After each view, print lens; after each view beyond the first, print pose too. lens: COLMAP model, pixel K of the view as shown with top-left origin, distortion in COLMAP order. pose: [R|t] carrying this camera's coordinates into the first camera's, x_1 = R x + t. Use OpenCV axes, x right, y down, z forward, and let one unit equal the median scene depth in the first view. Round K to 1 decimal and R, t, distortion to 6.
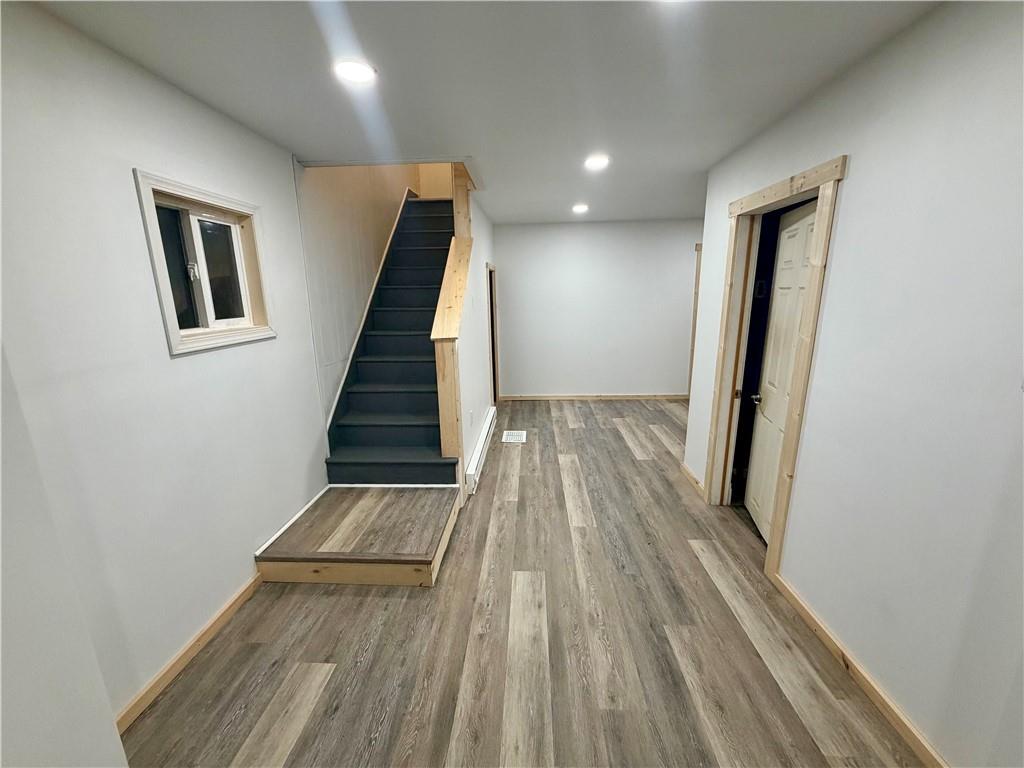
lens RADIAL K [[409.0, 0, 512.0], [0, 409.0, 384.0], [0, 0, 1]] dist [-0.000890, -0.000206]
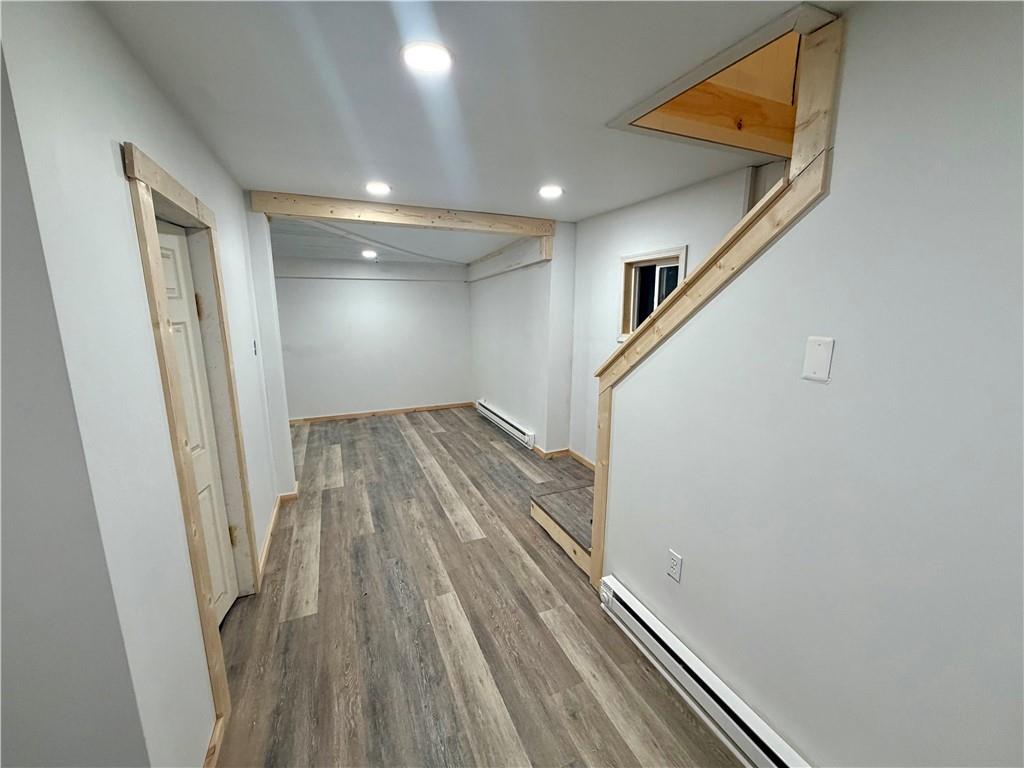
lens RADIAL K [[409.0, 0, 512.0], [0, 409.0, 384.0], [0, 0, 1]] dist [-0.000890, -0.000206]
pose [[-0.895666, 0.100488, -0.433226, 0.417479], [-0.084025, 0.918356, 0.386732, -0.454527], [0.436717, 0.382784, -0.814097, 1.824579]]
